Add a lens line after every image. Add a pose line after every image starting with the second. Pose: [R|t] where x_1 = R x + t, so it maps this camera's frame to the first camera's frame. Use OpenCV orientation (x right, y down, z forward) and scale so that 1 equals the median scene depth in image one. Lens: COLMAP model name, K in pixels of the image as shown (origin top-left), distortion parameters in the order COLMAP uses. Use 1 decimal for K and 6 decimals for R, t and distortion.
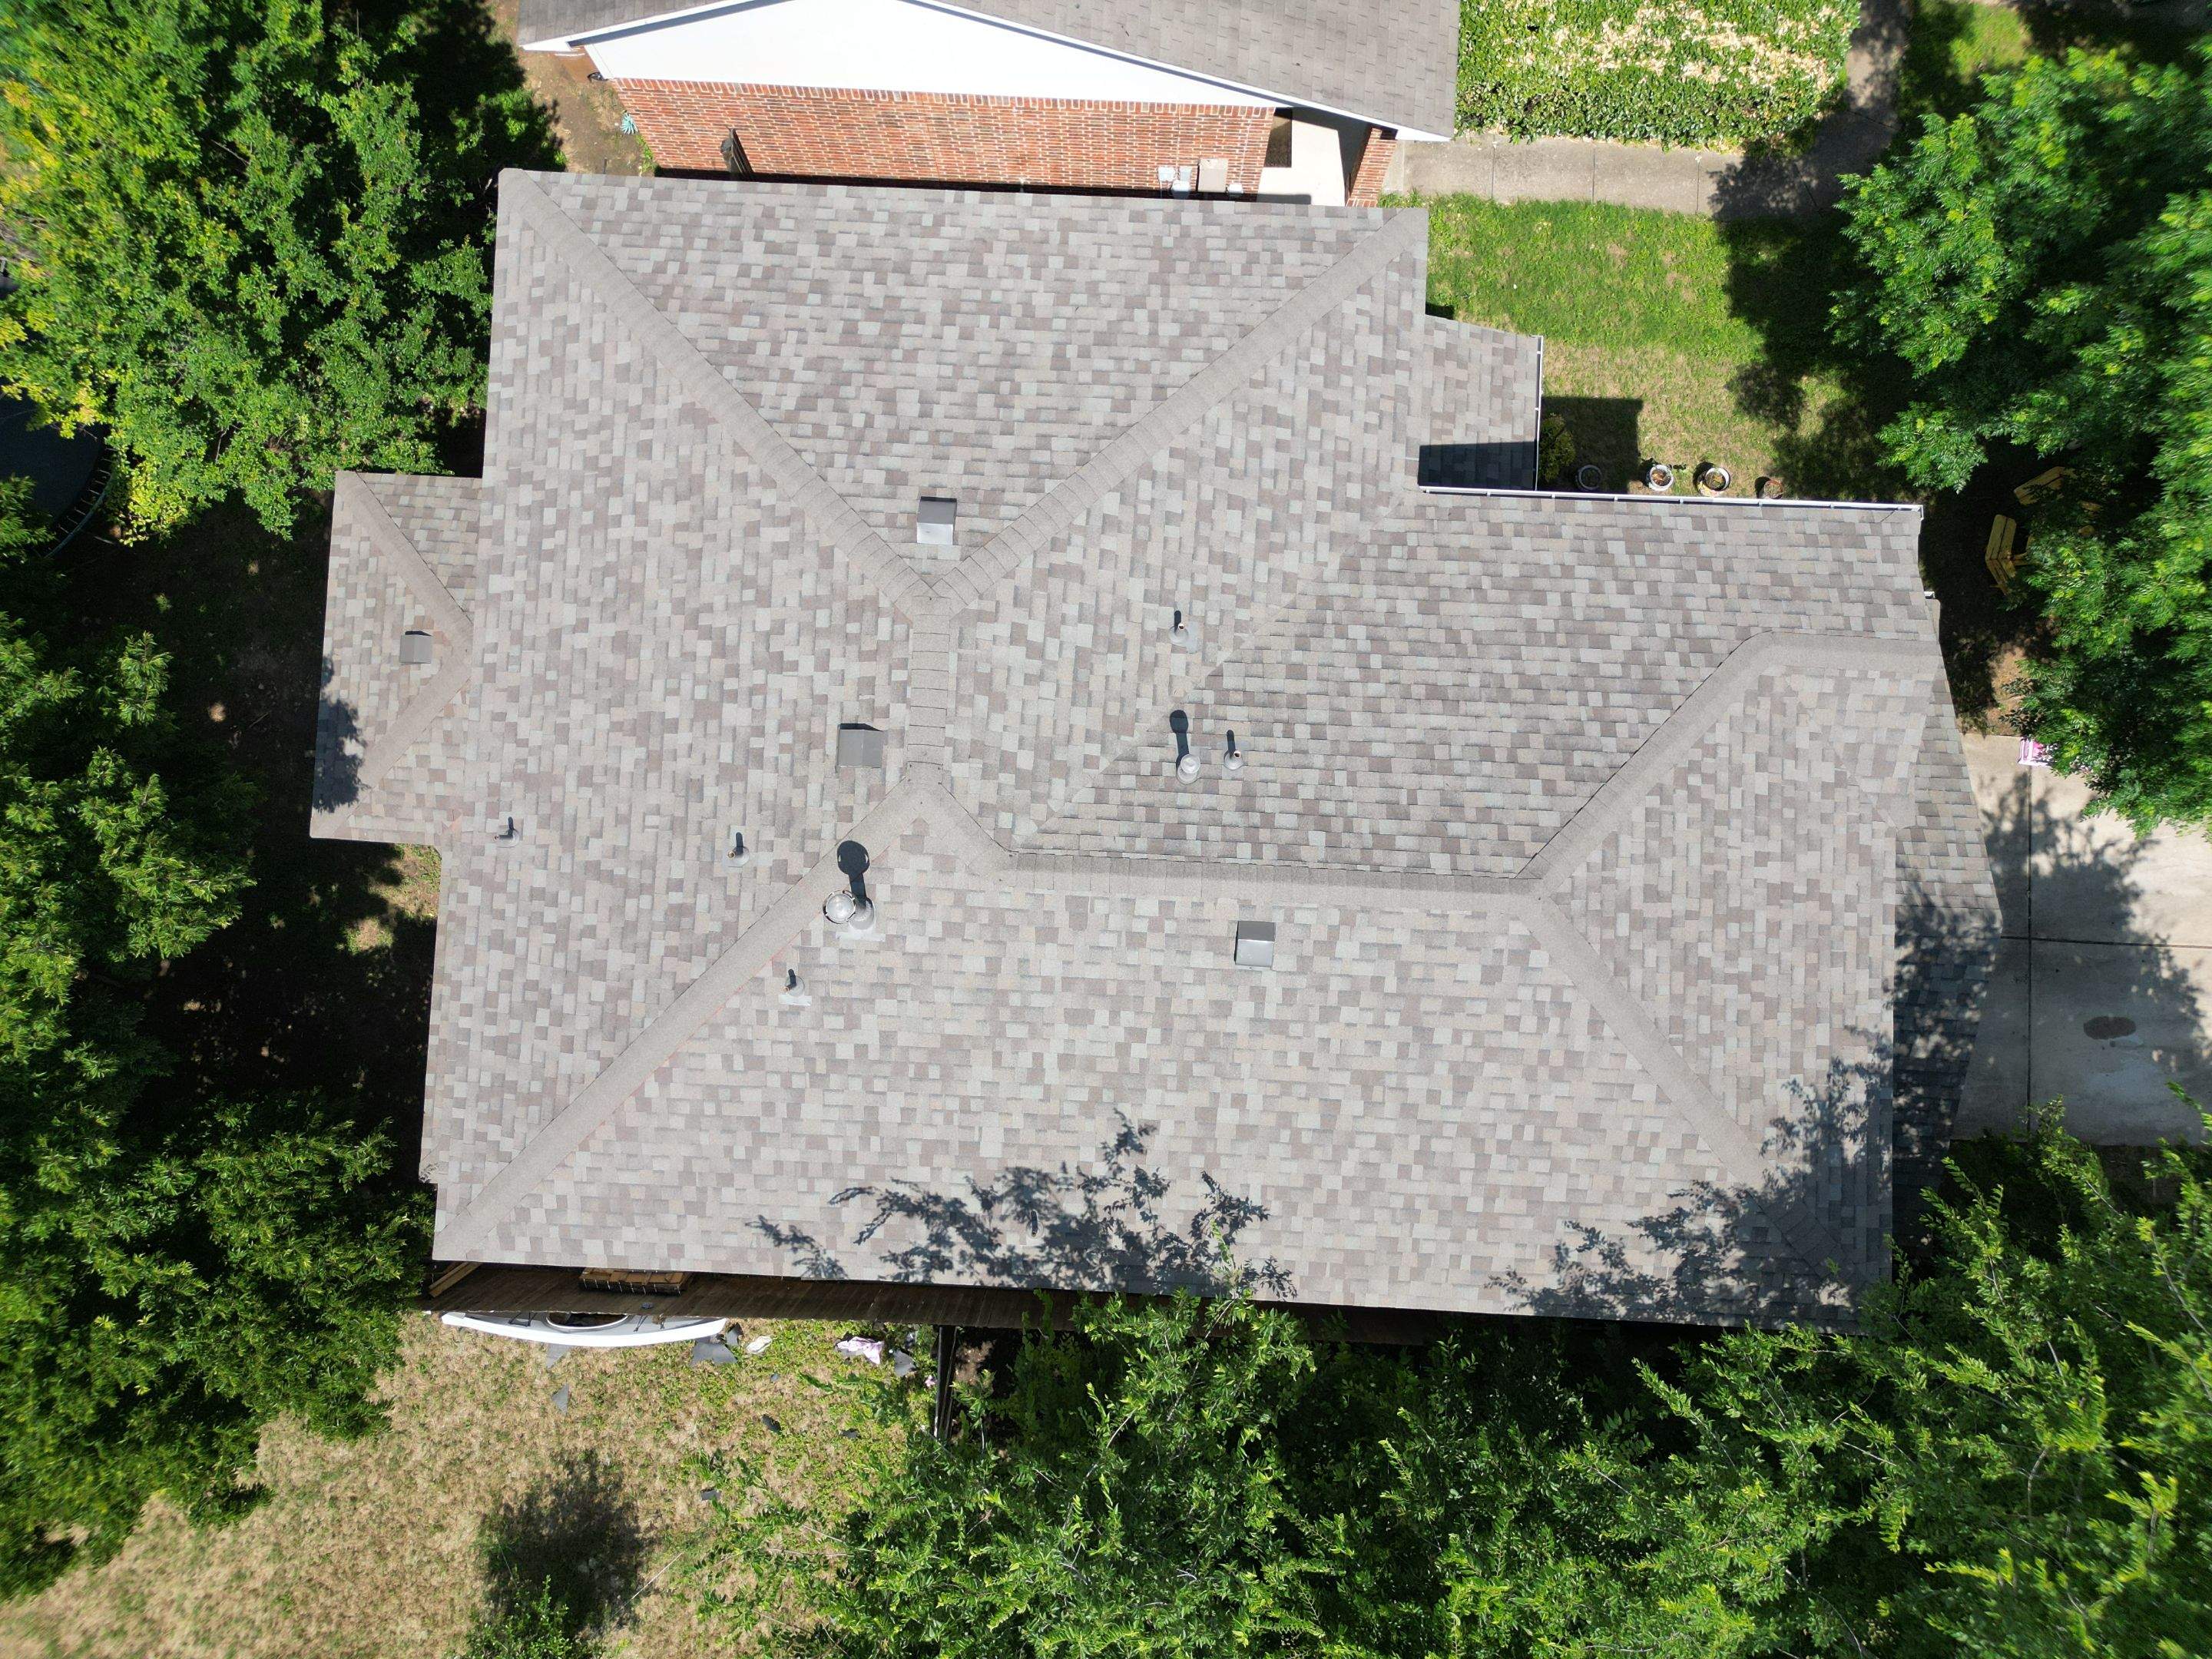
lens RADIAL K [[1557.8, 0, 1100.0], [0, 1557.8, 839.5], [0, 0, 1]] dist [0.063316, -0.060002]
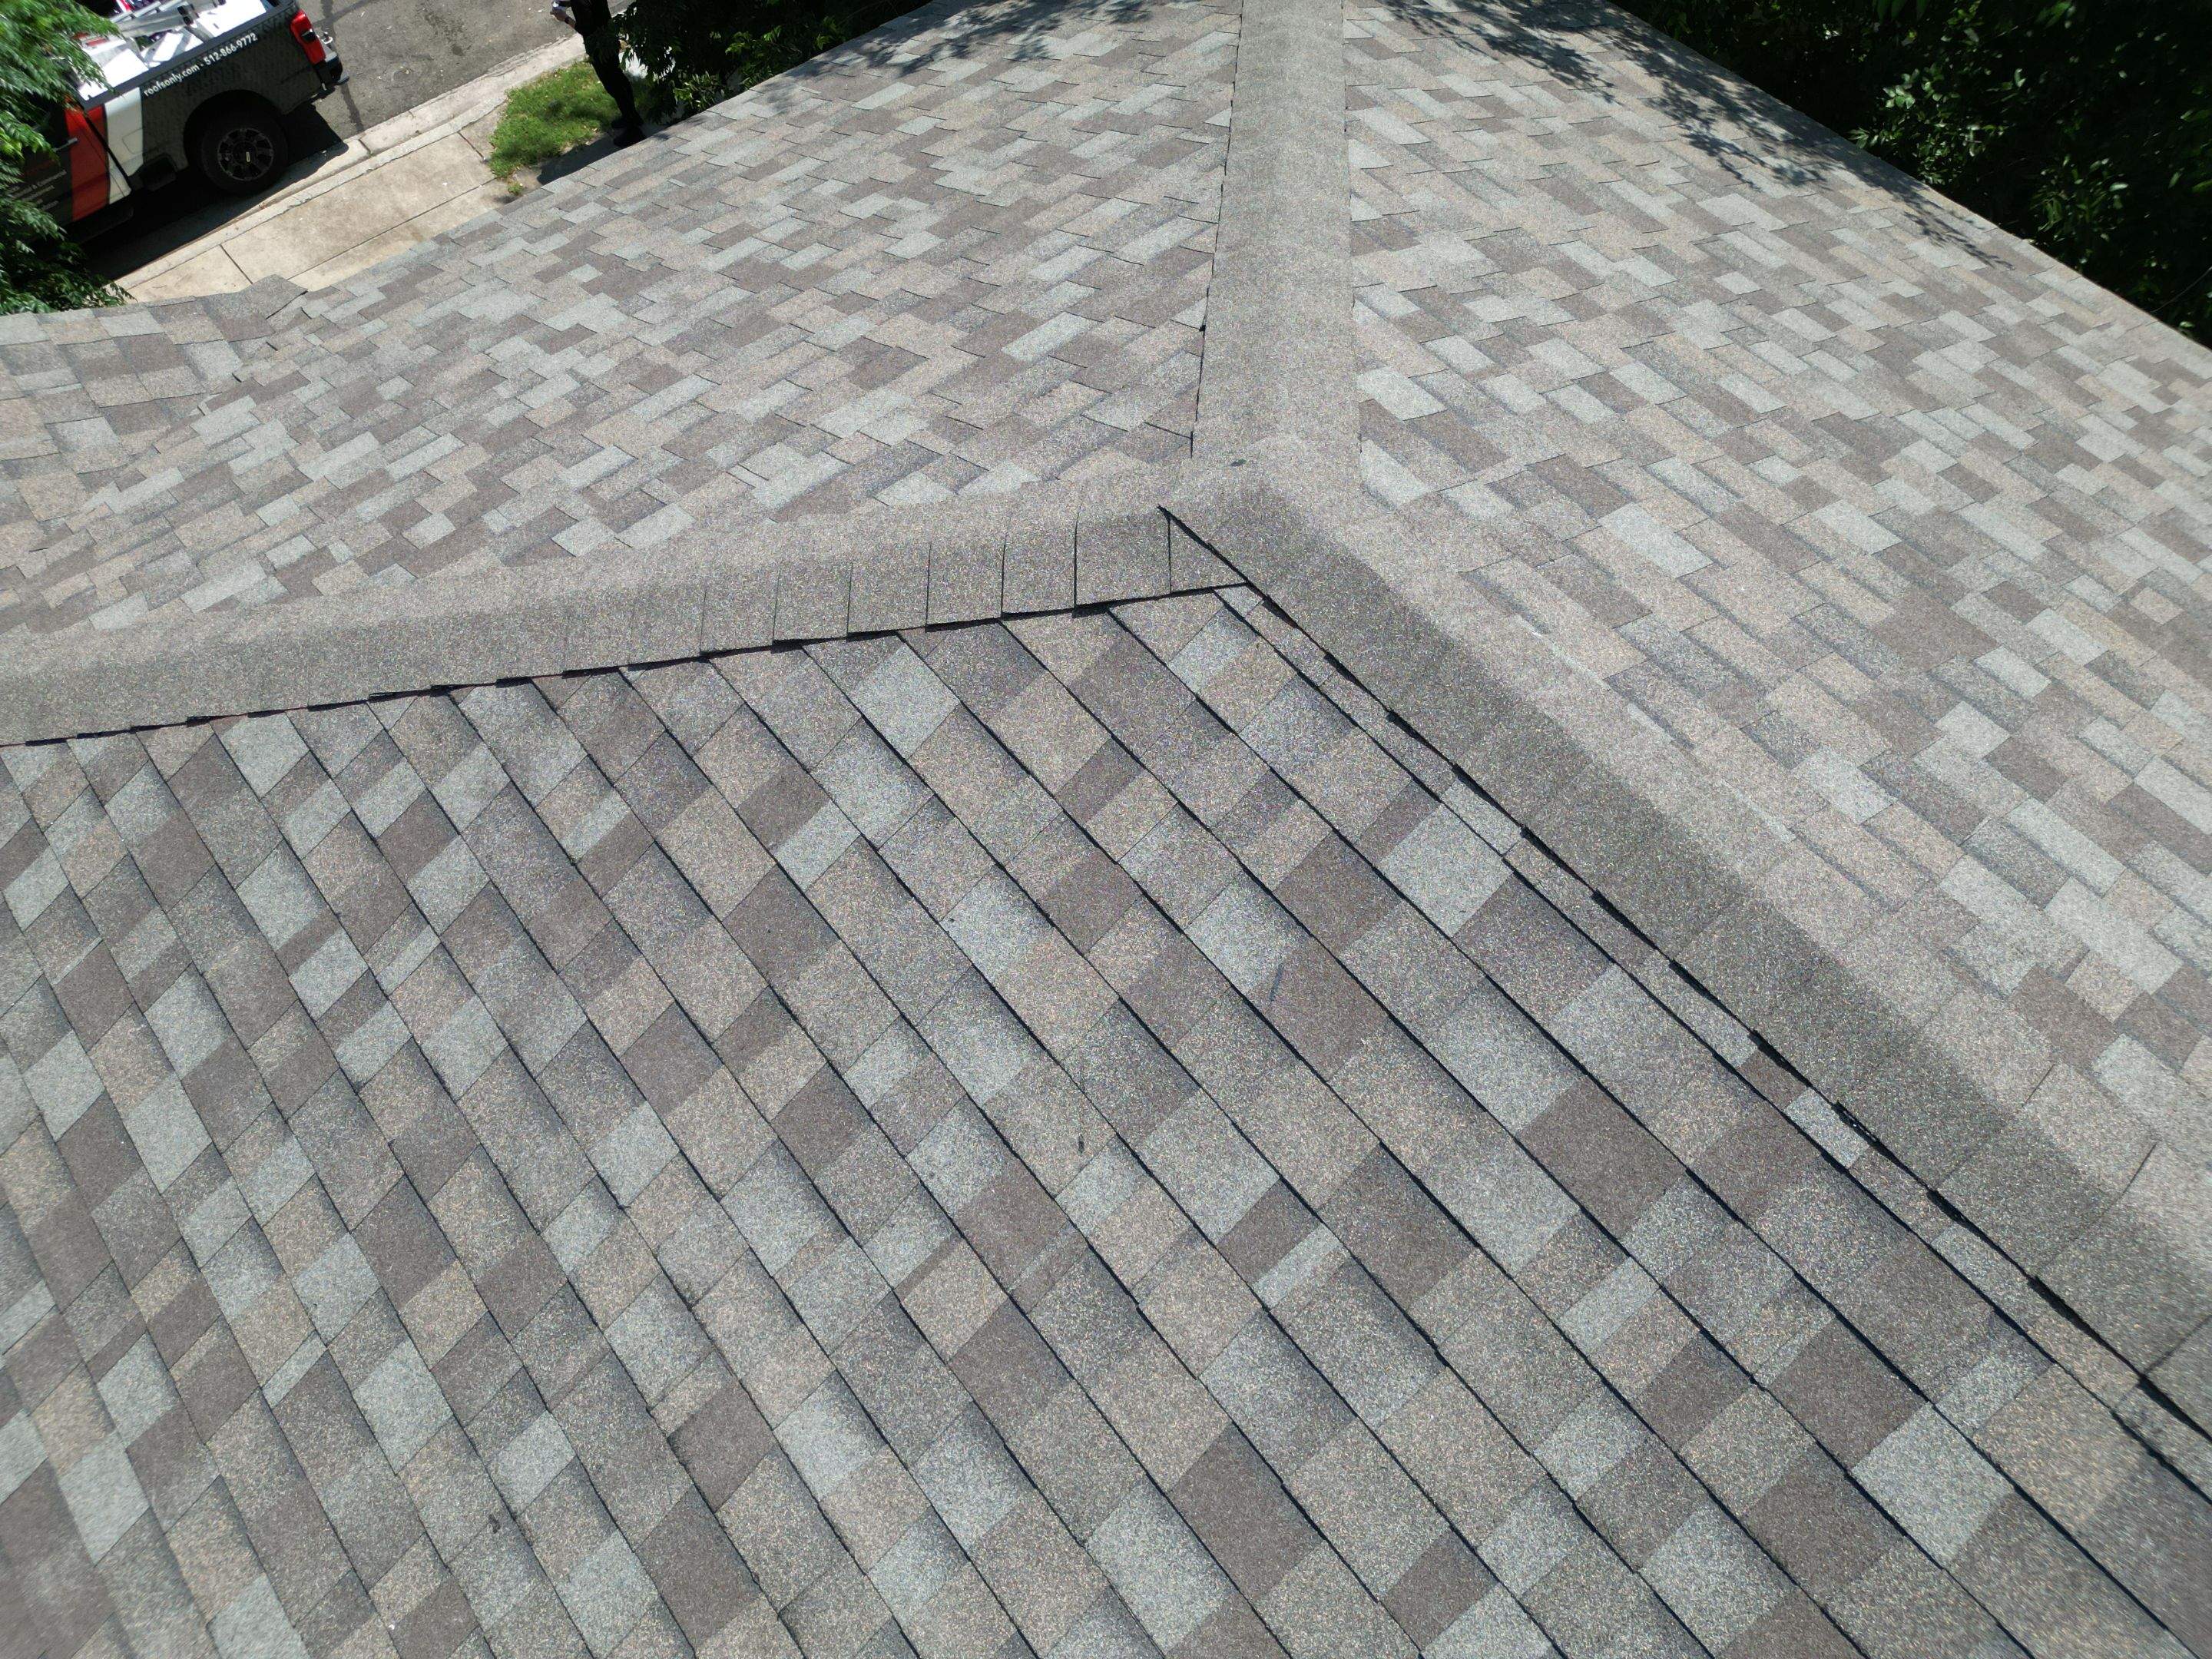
lens RADIAL K [[1557.8, 0, 1102.0], [0, 1557.8, 832.0], [0, 0, 1]] dist [0.063316, -0.060002]
pose [[-0.668534, -0.626707, 0.400375, 0.163850], [0.743423, -0.548977, 0.382029, -0.082044], [-0.019624, 0.553048, 0.832918, 0.797422]]
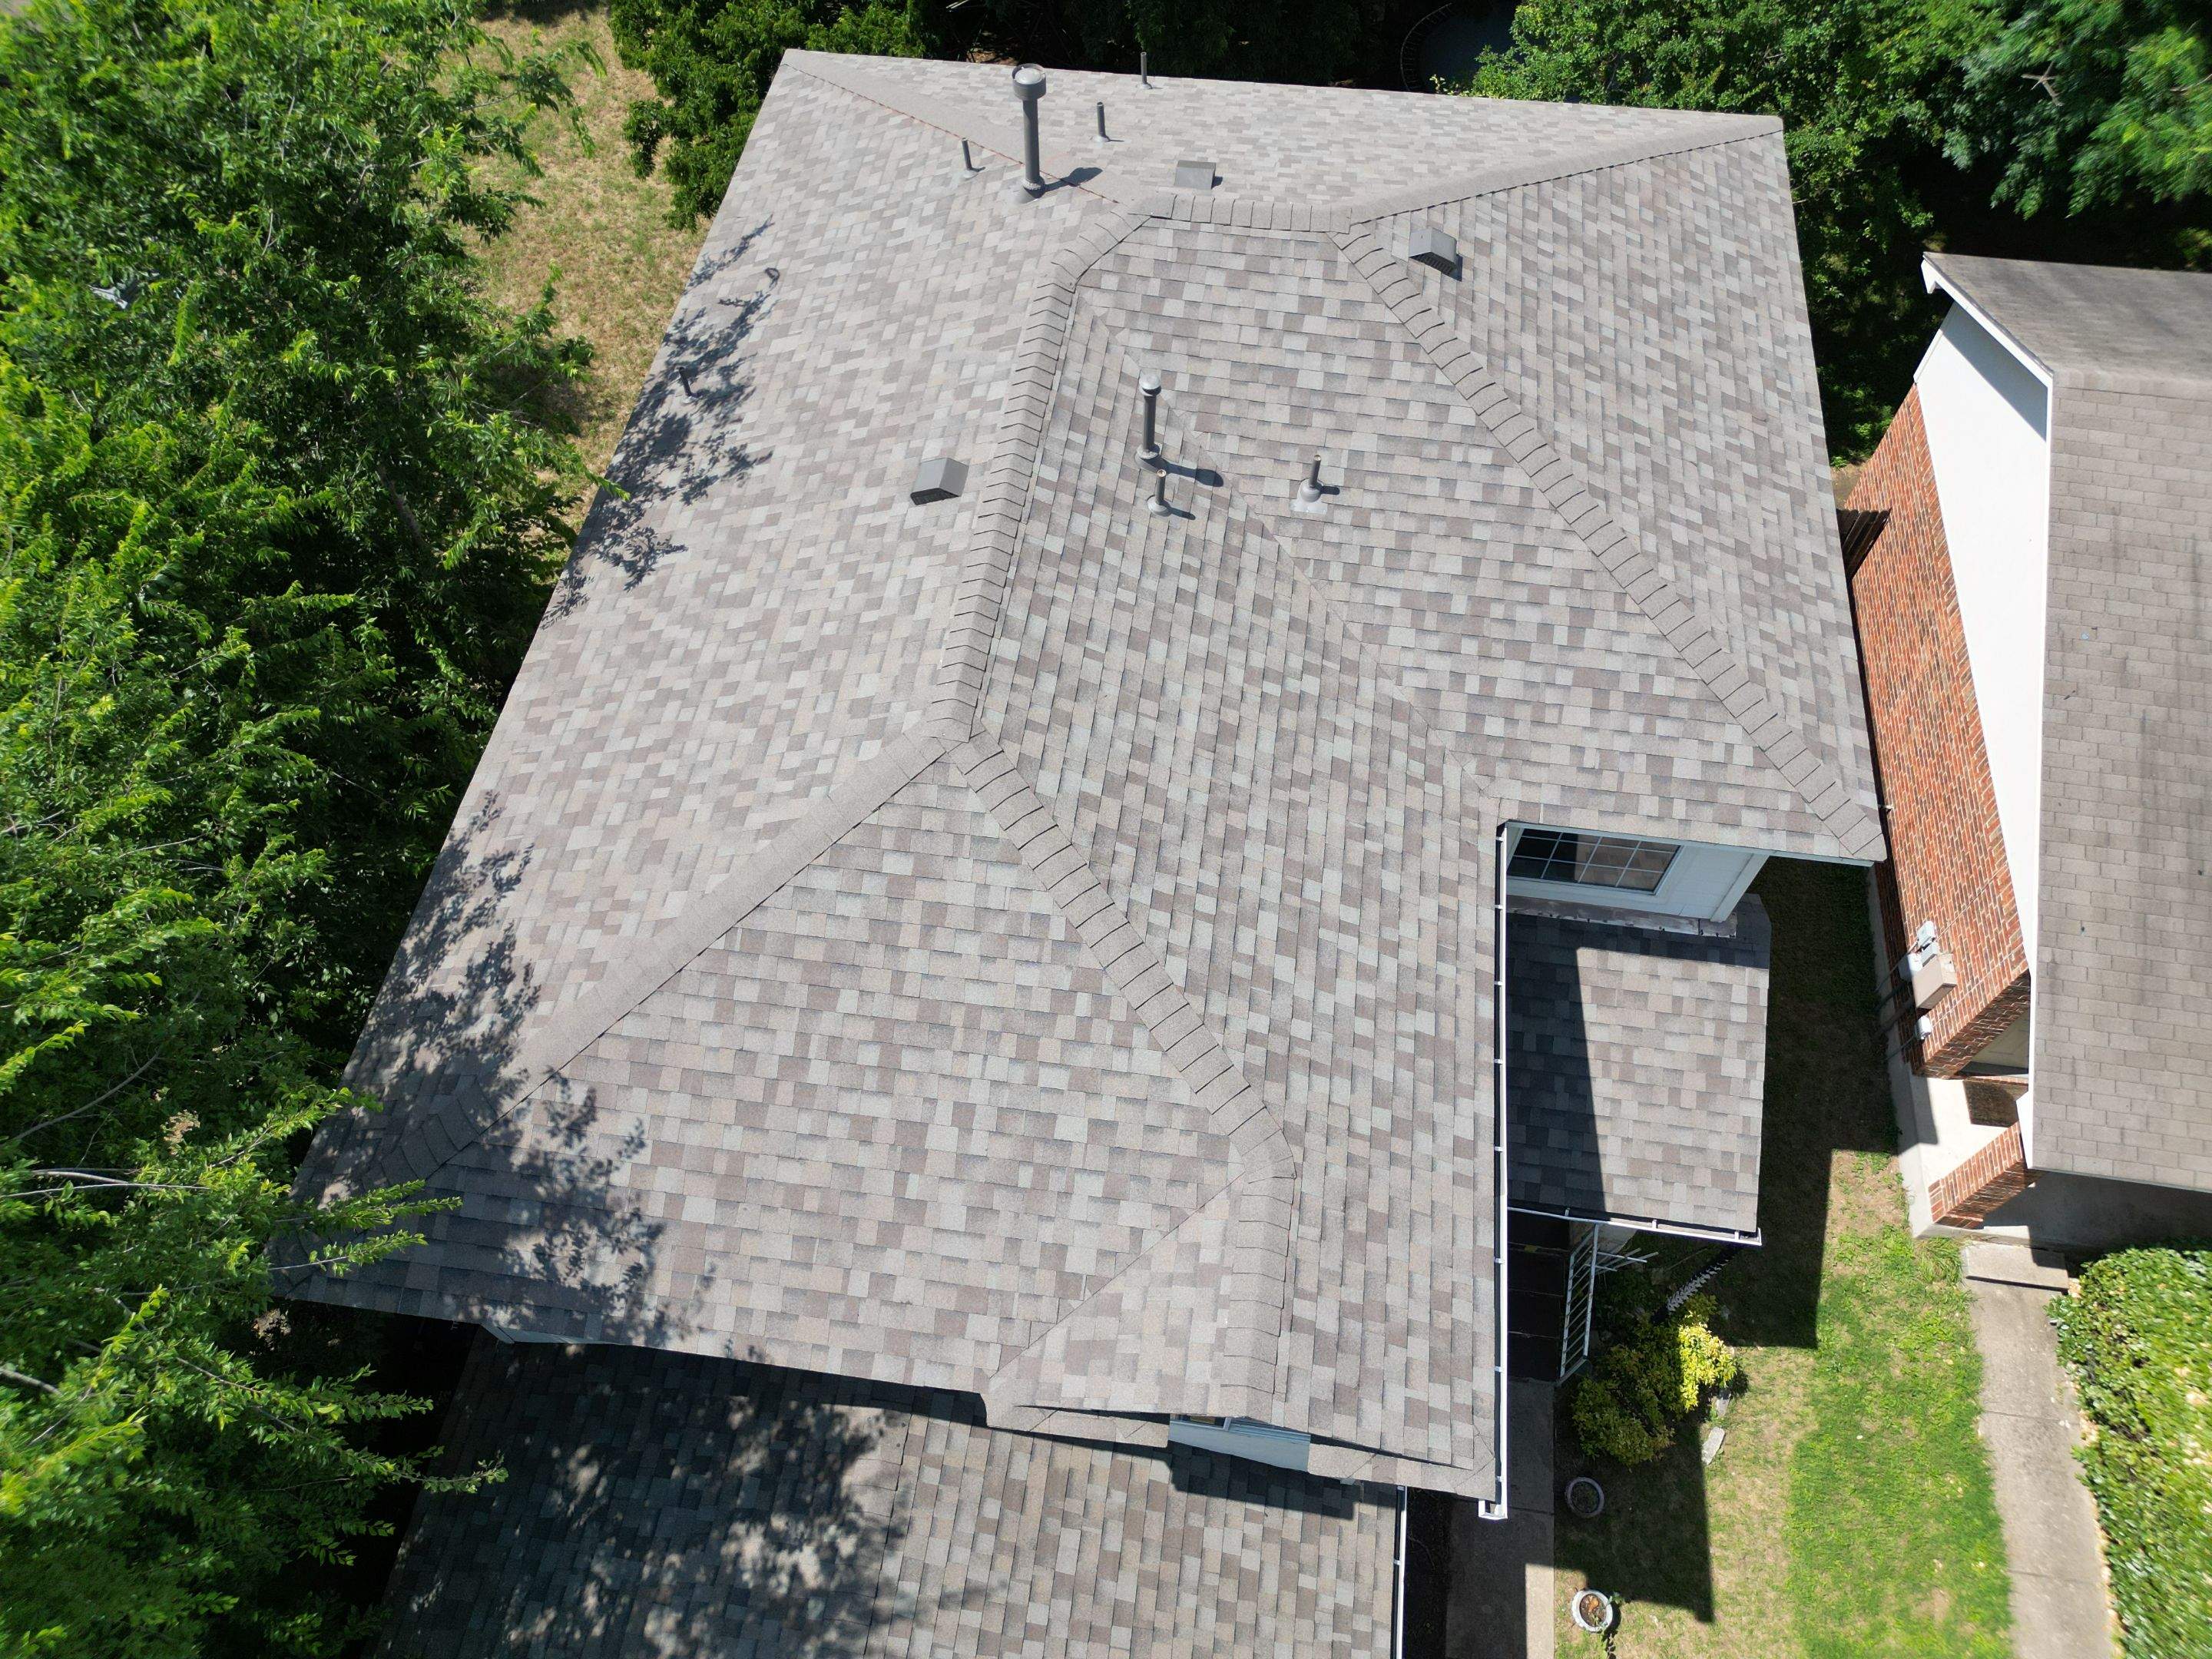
lens RADIAL K [[1557.8, 0, 1098.6], [0, 1557.8, 838.4], [0, 0, 1]] dist [0.063316, -0.060002]
pose [[-0.095489, 0.848877, -0.519895, 0.673426], [-0.993205, -0.046345, 0.106750, -0.115612], [0.066523, 0.526555, 0.847534, 0.358008]]
